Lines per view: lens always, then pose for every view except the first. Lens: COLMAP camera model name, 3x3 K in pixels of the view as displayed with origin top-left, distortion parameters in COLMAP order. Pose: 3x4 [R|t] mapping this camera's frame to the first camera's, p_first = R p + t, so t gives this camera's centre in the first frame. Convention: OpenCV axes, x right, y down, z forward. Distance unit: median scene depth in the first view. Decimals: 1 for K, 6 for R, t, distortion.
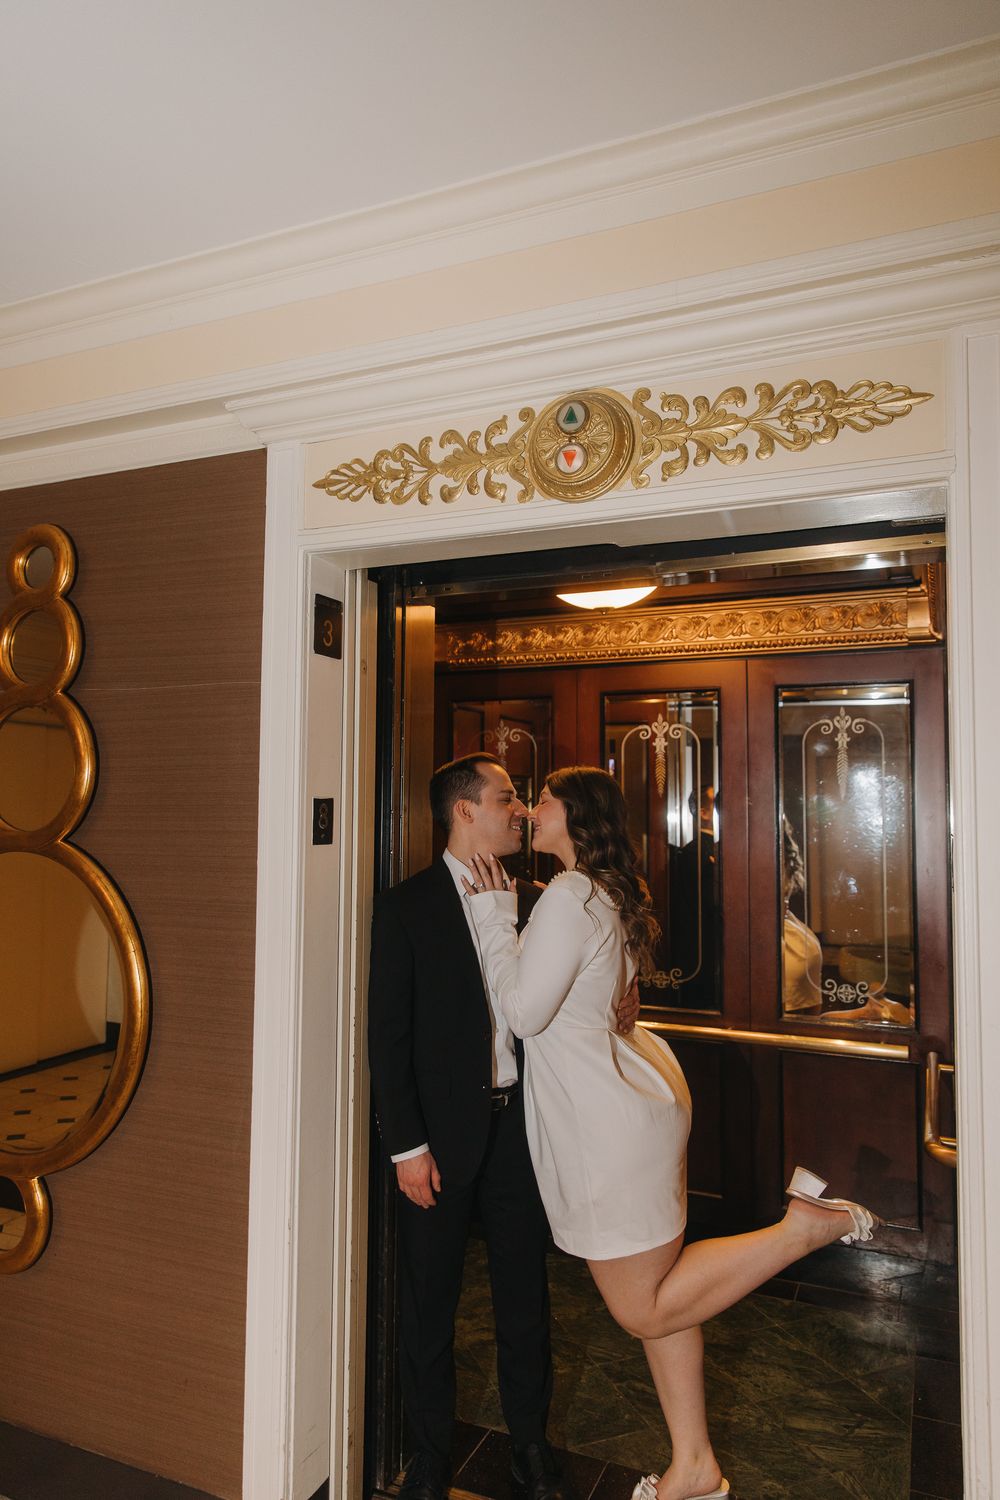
lens RADIAL K [[988.2, 0, 503.2], [0, 988.2, 758.5], [0, 0, 1]] dist [0.009215, -0.002164]
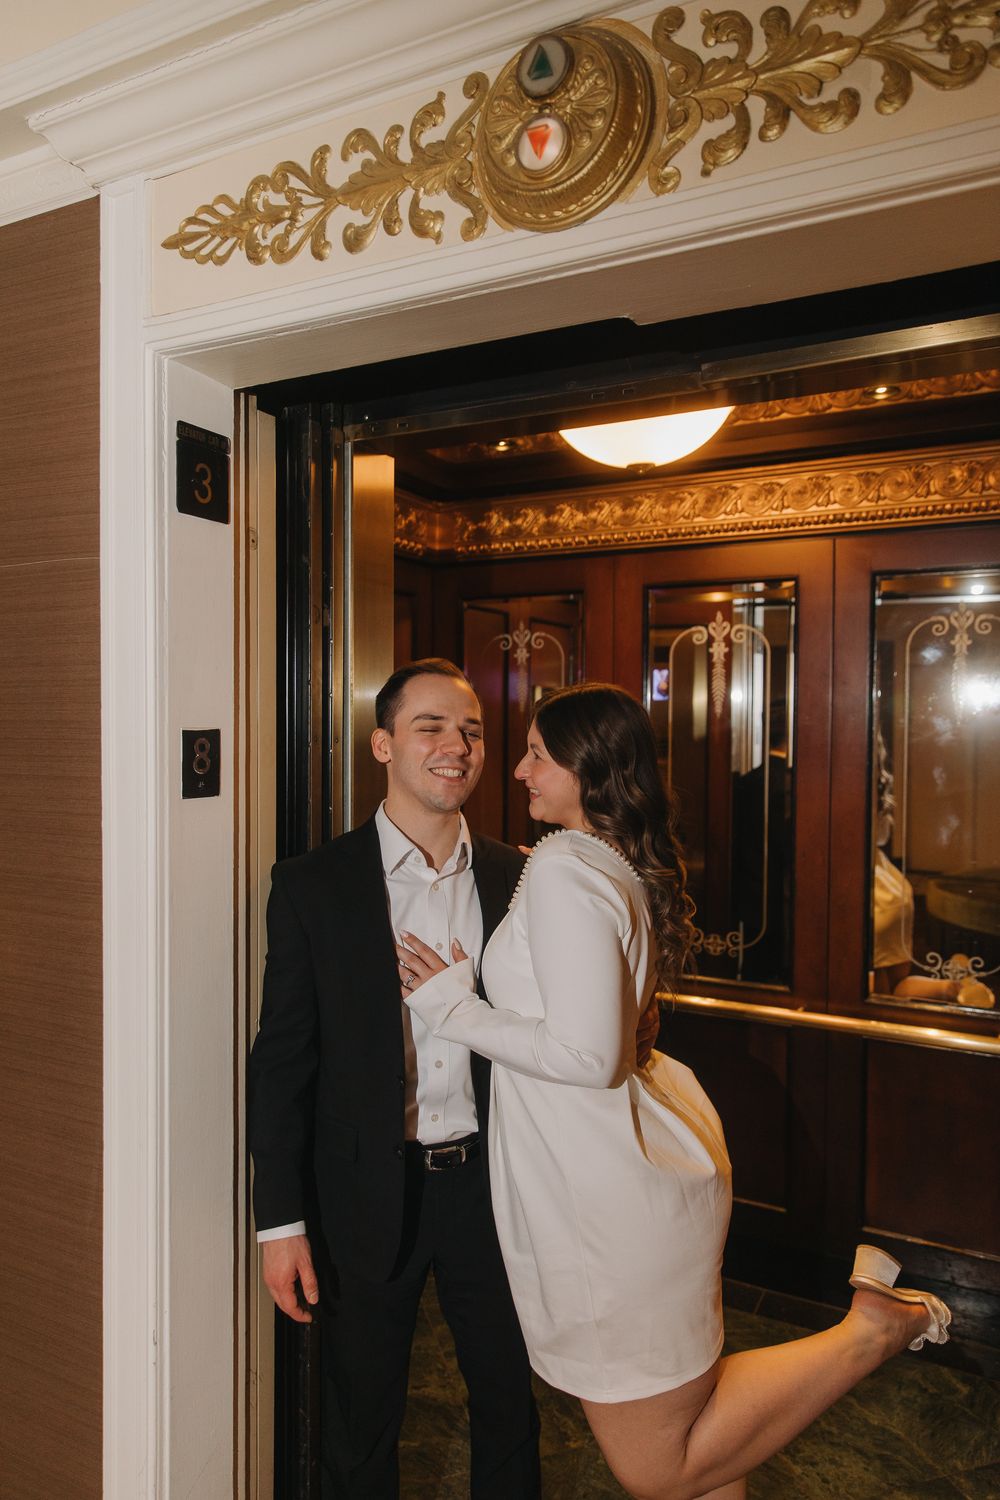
lens RADIAL K [[988.2, 0, 503.2], [0, 988.2, 758.5], [0, 0, 1]] dist [0.009215, -0.002164]
pose [[0.997429, 0.003085, -0.071602, 0.075652], [0.003385, 0.995931, 0.090057, -0.000535], [0.071589, -0.090068, 0.993359, 0.339369]]
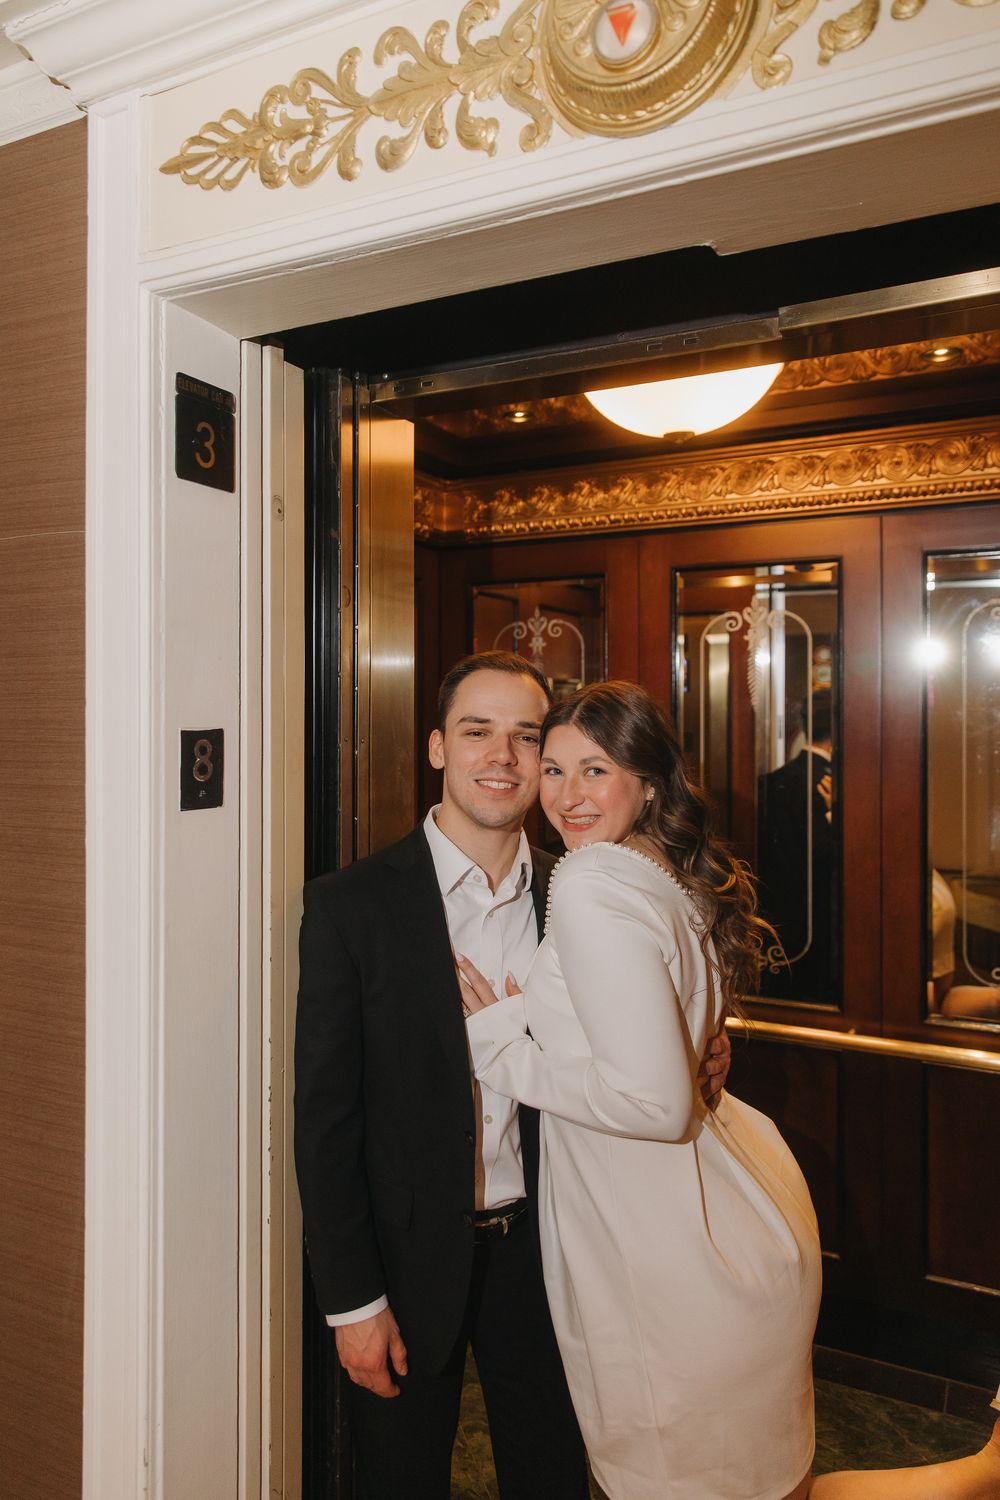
lens RADIAL K [[1019.5, 0, 501.6], [0, 1019.5, 723.0], [0, 0, 1]] dist [0.005792, 0.002867]
pose [[0.998201, -0.005371, -0.059716, 0.031603], [0.008996, 0.998122, 0.060596, 0.001265], [0.059279, -0.061024, 0.996375, 0.413573]]
